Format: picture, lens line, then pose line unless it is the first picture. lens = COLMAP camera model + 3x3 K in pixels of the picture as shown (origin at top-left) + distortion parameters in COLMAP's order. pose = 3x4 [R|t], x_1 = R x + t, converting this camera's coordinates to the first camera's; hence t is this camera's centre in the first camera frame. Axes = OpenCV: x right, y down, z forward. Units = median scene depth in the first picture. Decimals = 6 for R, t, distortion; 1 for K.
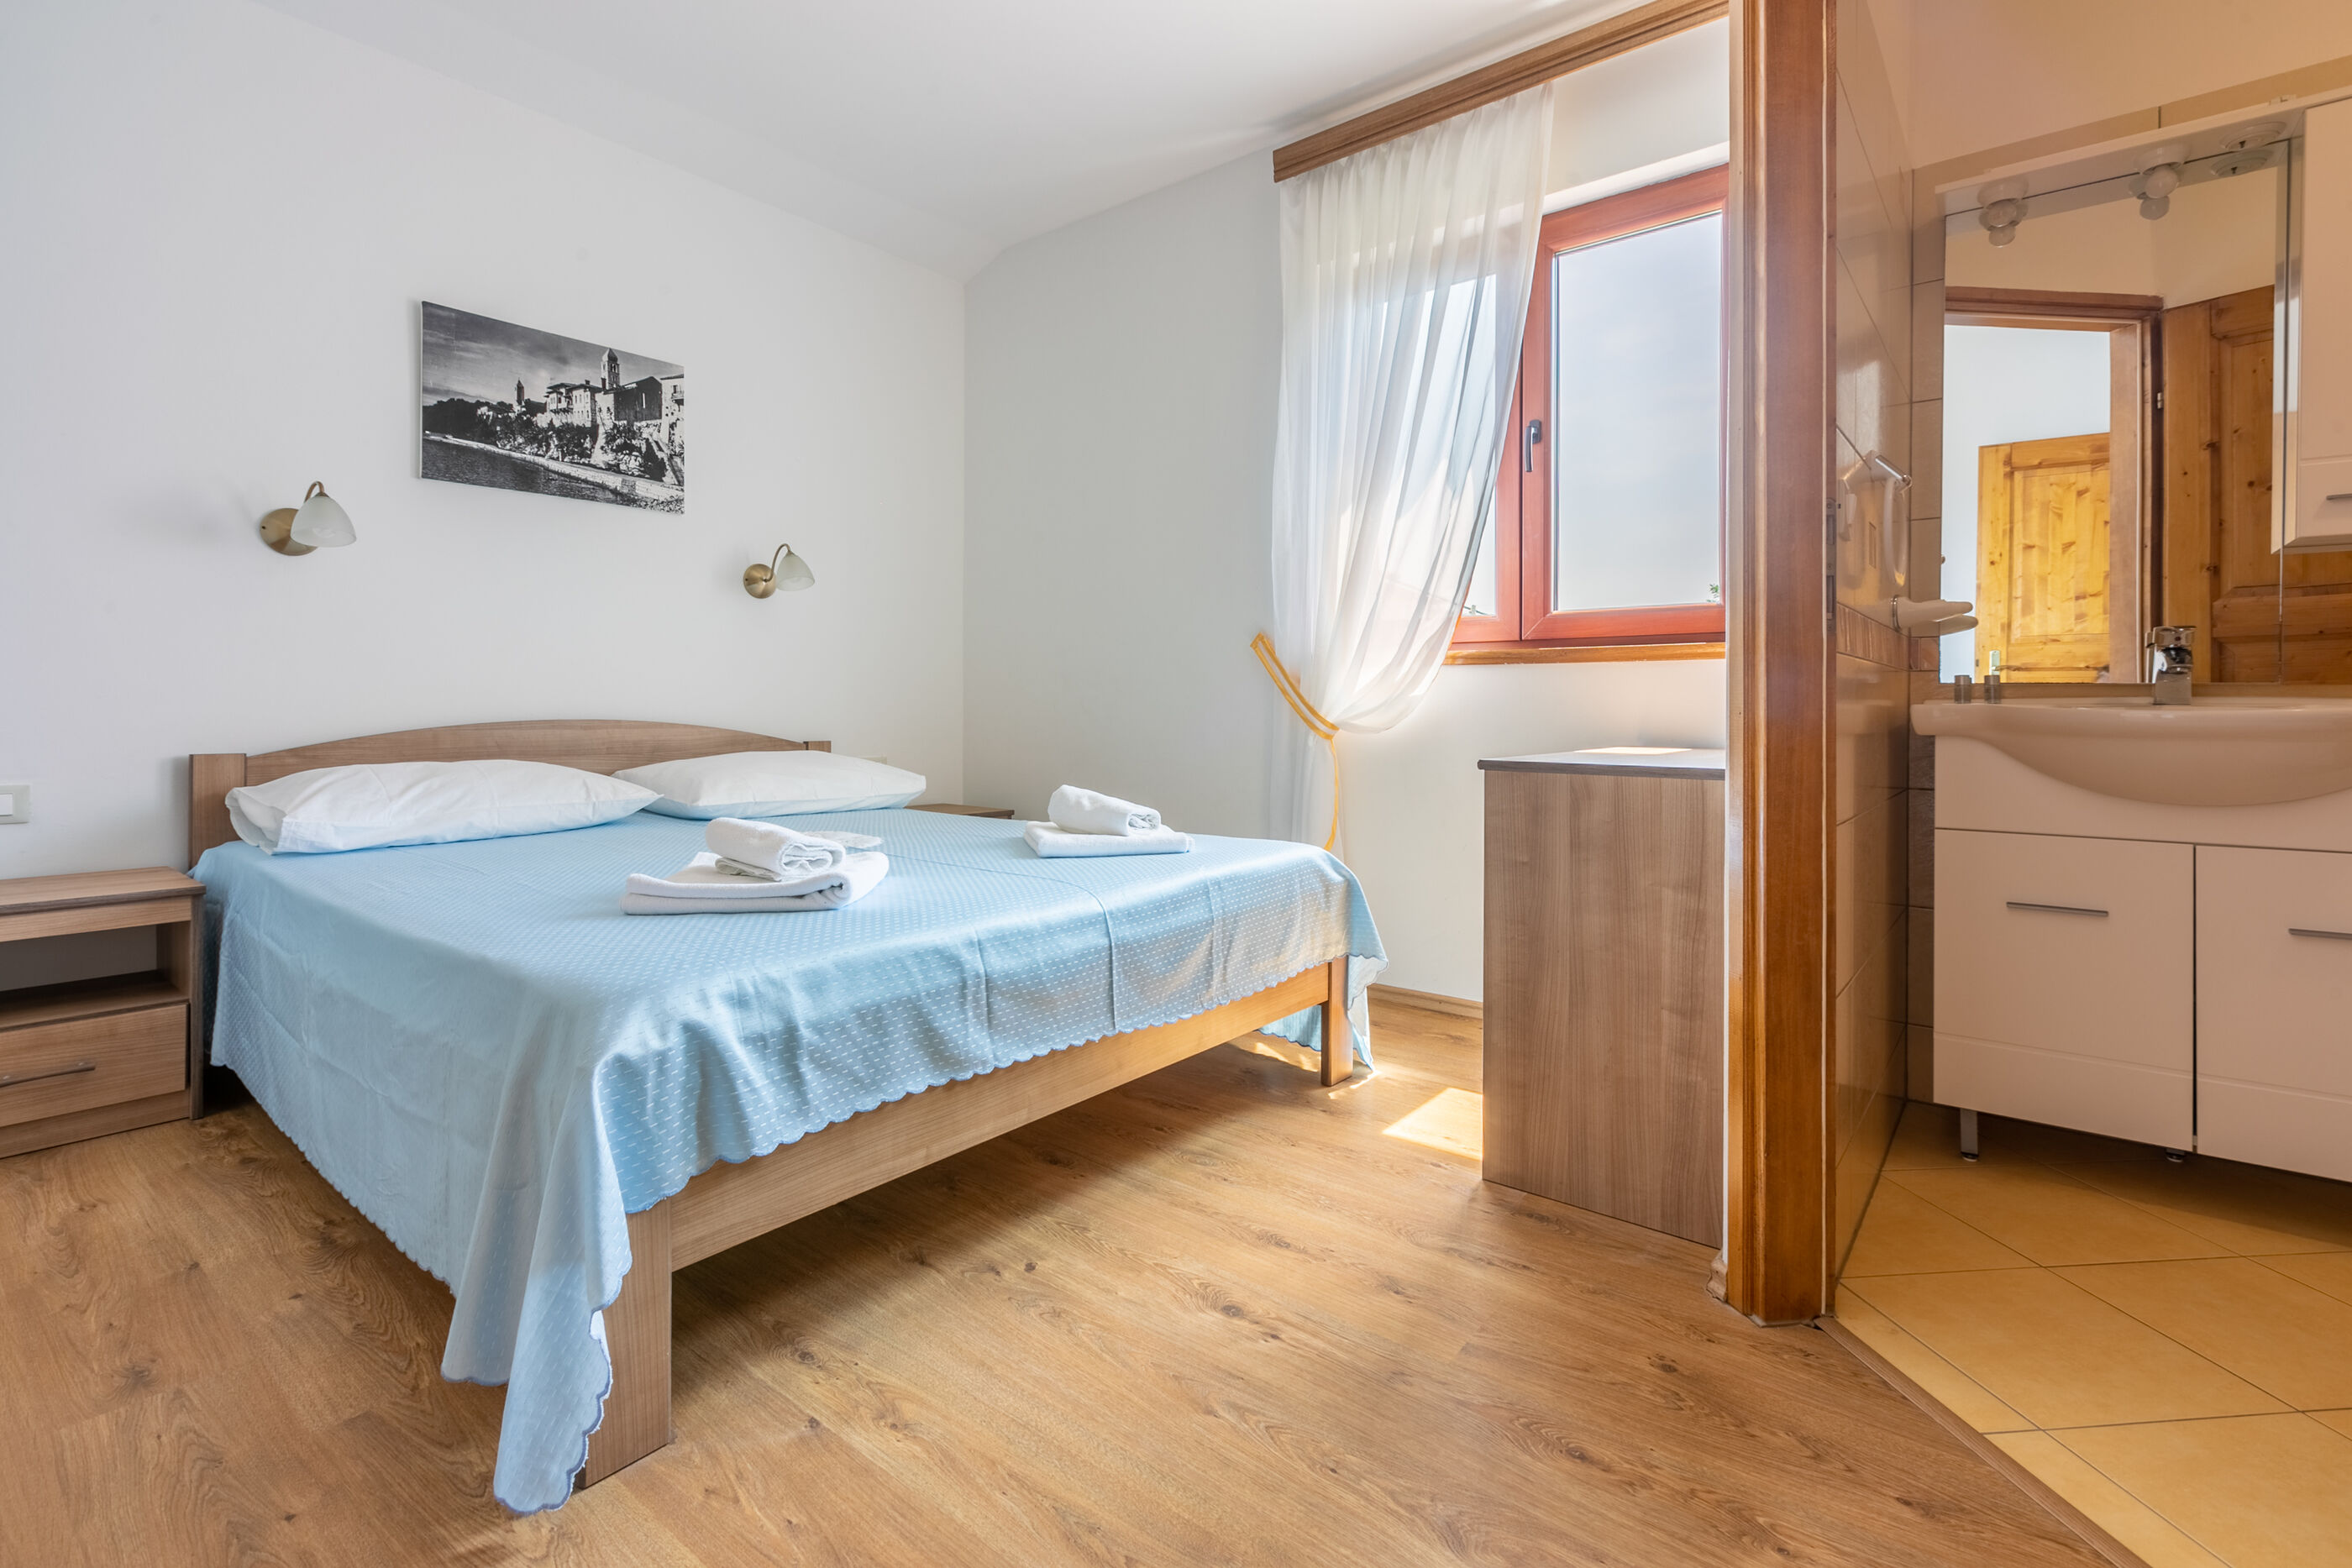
lens RADIAL K [[1068.1, 0, 1207.9], [0, 1068.1, 709.5], [0, 0, 1]] dist [-0.001235, 0.000442]
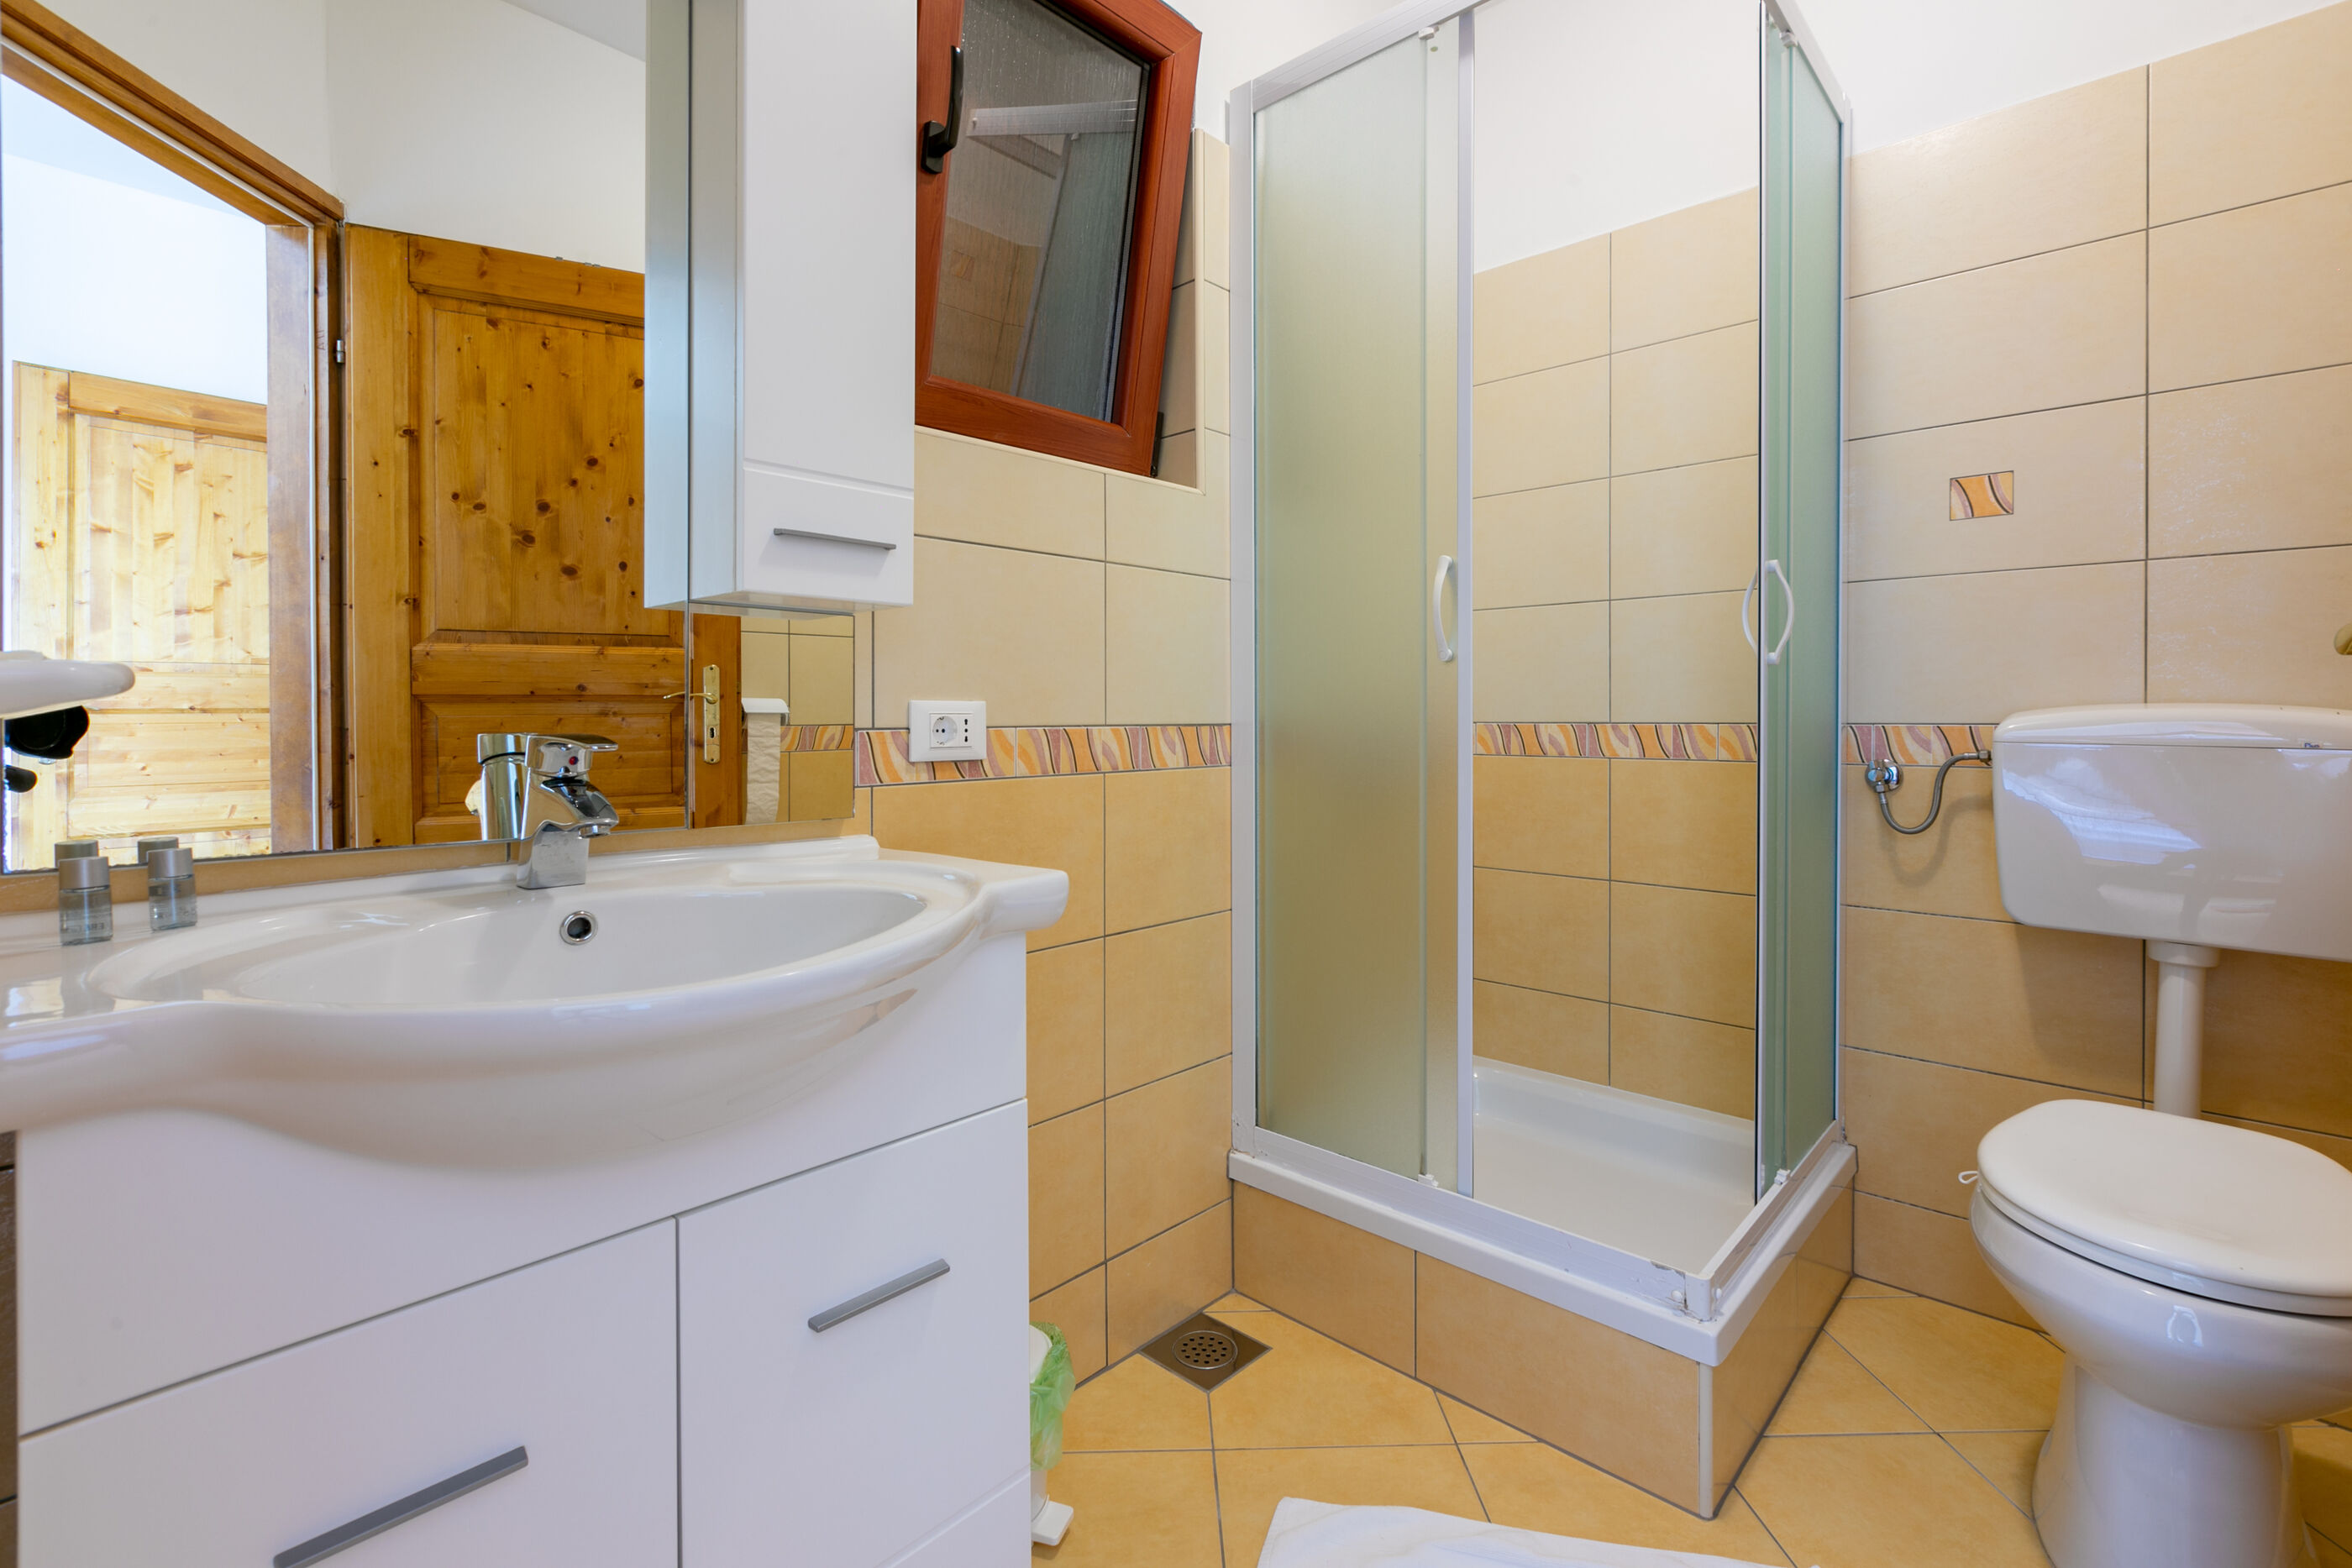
lens RADIAL K [[1068.1, 0, 1139.1], [0, 1068.1, 719.6], [0, 0, 1]] dist [-0.001235, 0.000442]
pose [[0.118032, -0.008760, 0.992971, 0.255077], [0.003645, 0.999958, 0.008388, -0.052036], [-0.993003, 0.002629, 0.118059, 0.394271]]
